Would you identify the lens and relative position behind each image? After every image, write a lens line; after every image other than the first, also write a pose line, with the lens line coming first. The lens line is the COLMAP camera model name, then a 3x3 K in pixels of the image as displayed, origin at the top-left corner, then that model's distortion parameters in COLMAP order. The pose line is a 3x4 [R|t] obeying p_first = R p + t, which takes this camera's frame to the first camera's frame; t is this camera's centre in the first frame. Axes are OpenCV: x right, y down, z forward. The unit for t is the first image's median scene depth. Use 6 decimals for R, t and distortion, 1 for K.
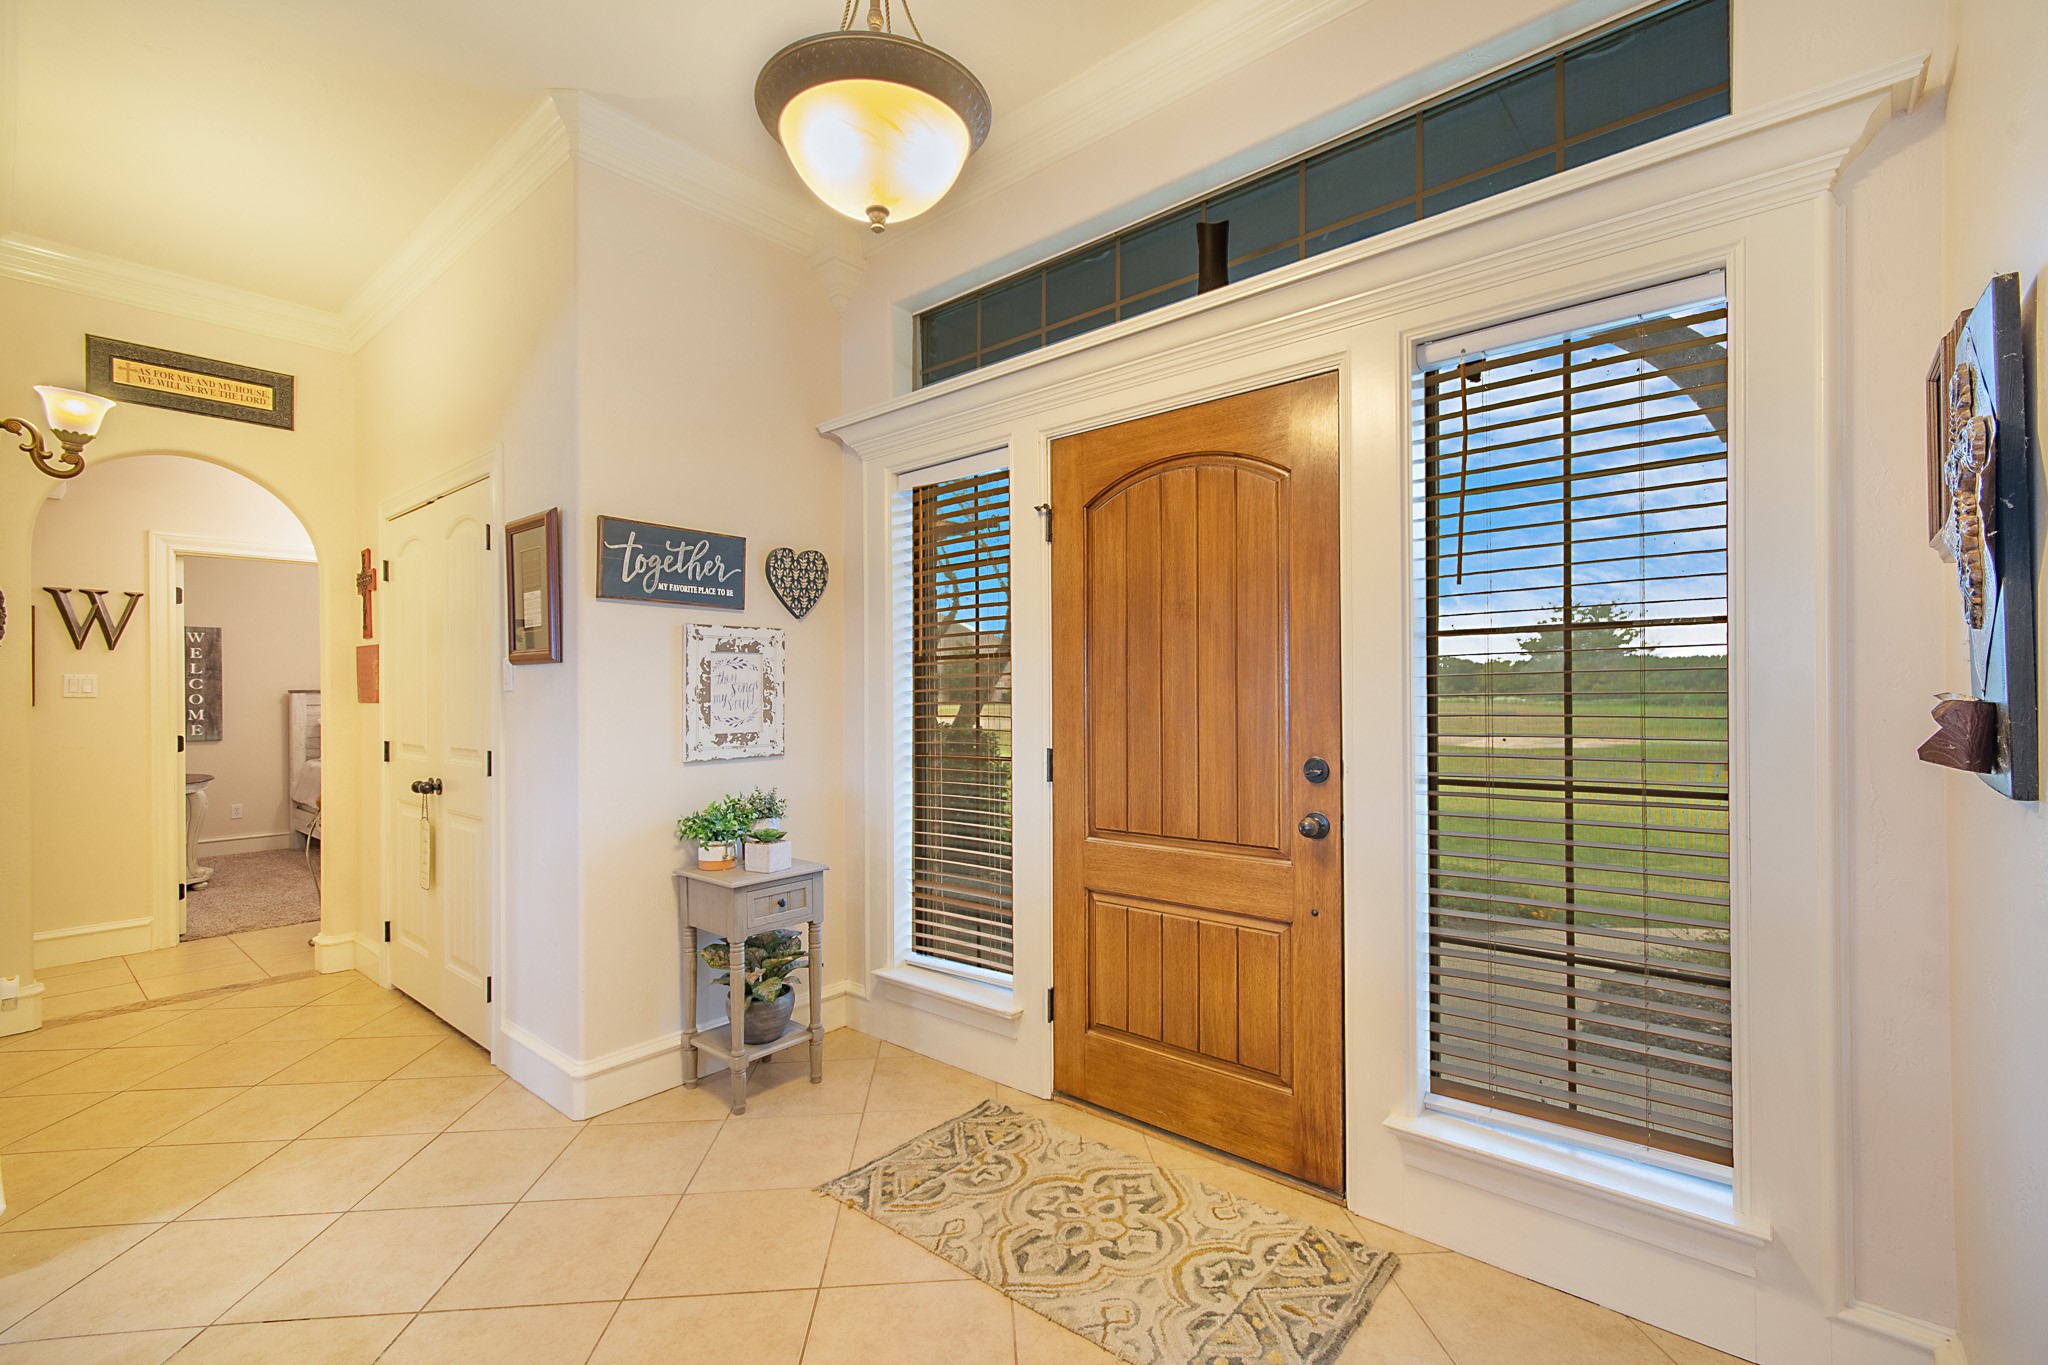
lens RADIAL K [[901.3, 0, 1024.0], [0, 901.3, 682.5], [0, 0, 1]] dist [0.000966, 0.000030]
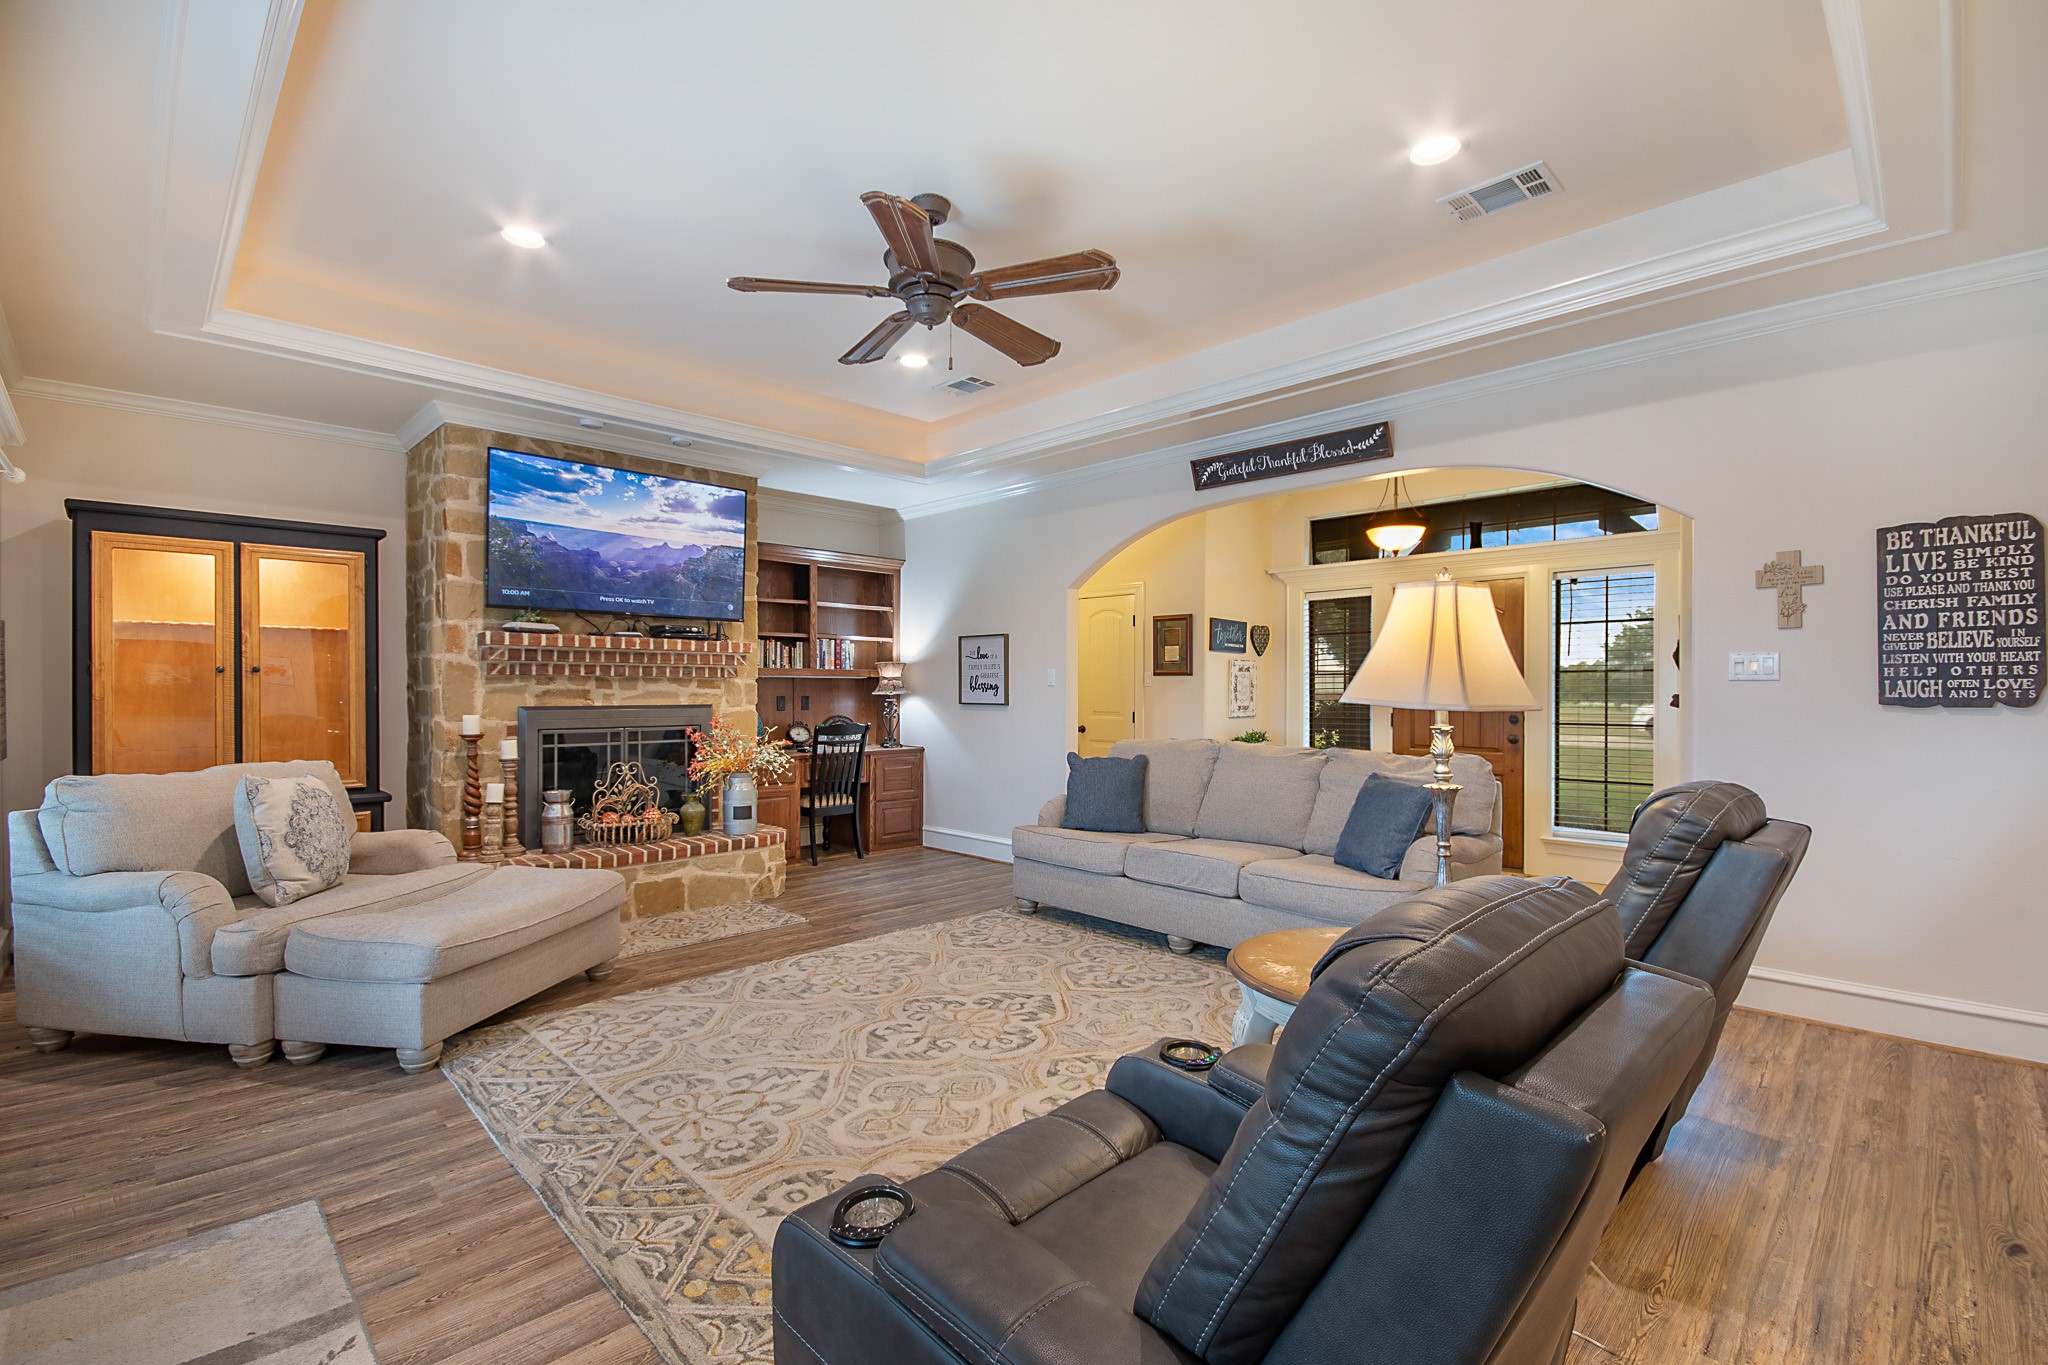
lens RADIAL K [[908.7, 0, 1025.4], [0, 908.7, 686.1], [0, 0, 1]] dist [-0.002384, -0.007898]
pose [[0.996759, 0.014568, -0.079120, -0.692607], [-0.014143, 0.999882, 0.005933, -0.001379], [0.079197, -0.004795, 0.996847, -1.384495]]
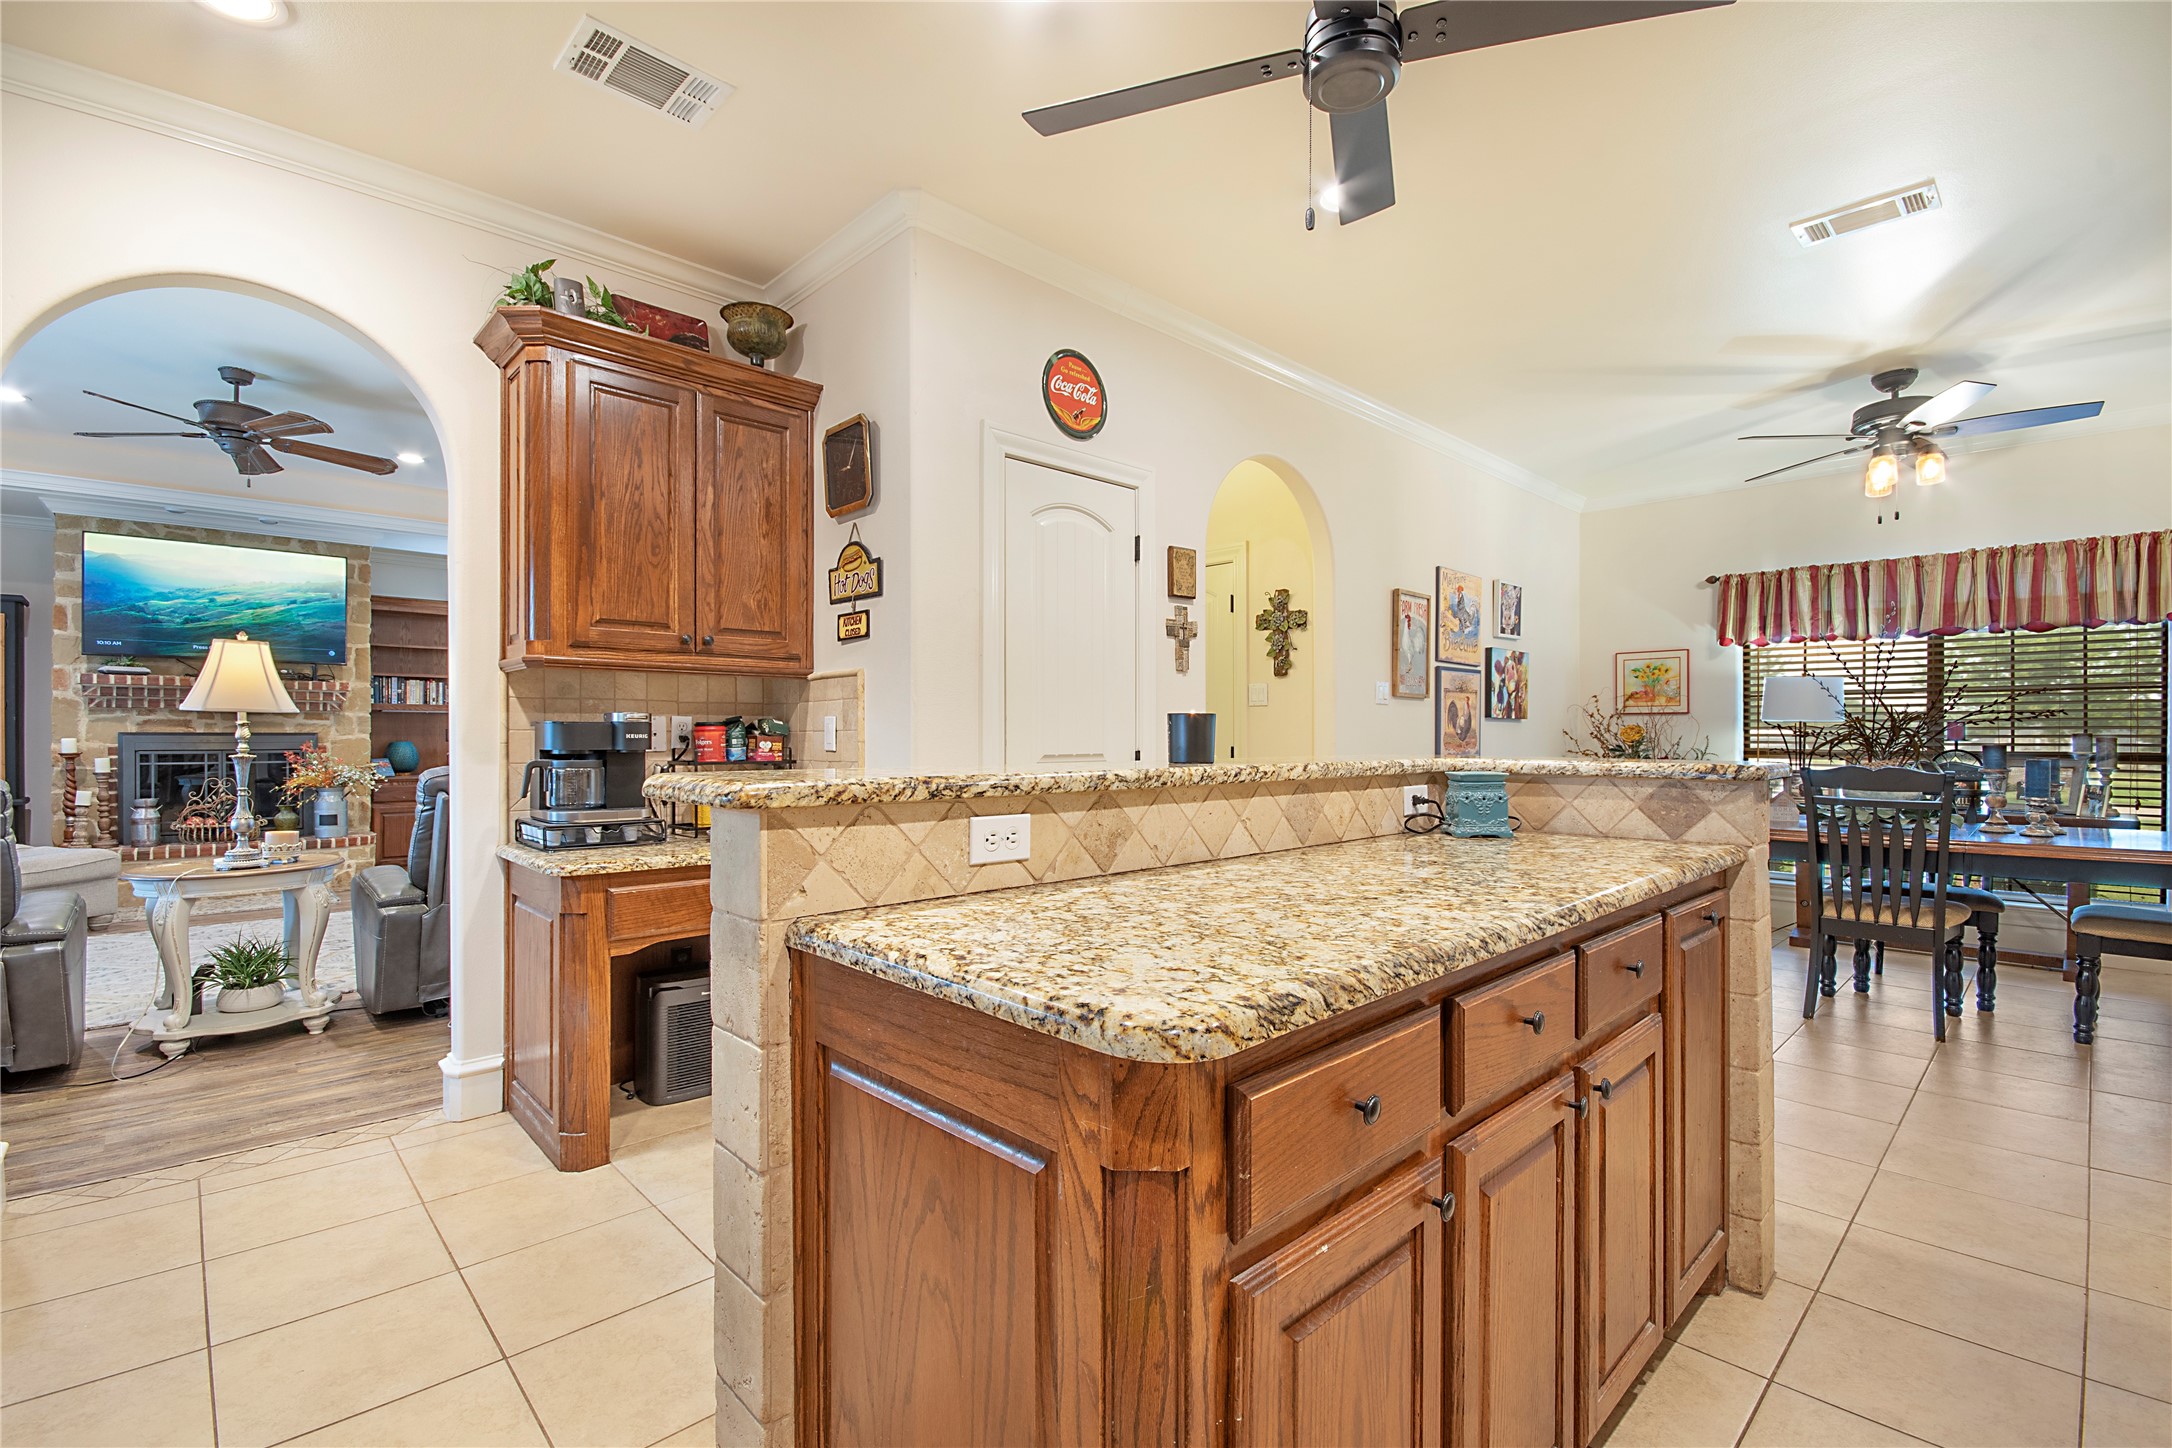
lens RADIAL K [[956.0, 0, 1083.7], [0, 956.0, 739.5], [0, 0, 1]] dist [0.022228, -0.020278]
pose [[0.994066, 0.012884, -0.108010, 0.662942], [-0.011687, 0.999863, 0.011704, 0.021974], [0.108146, -0.010373, 0.994081, -1.761900]]
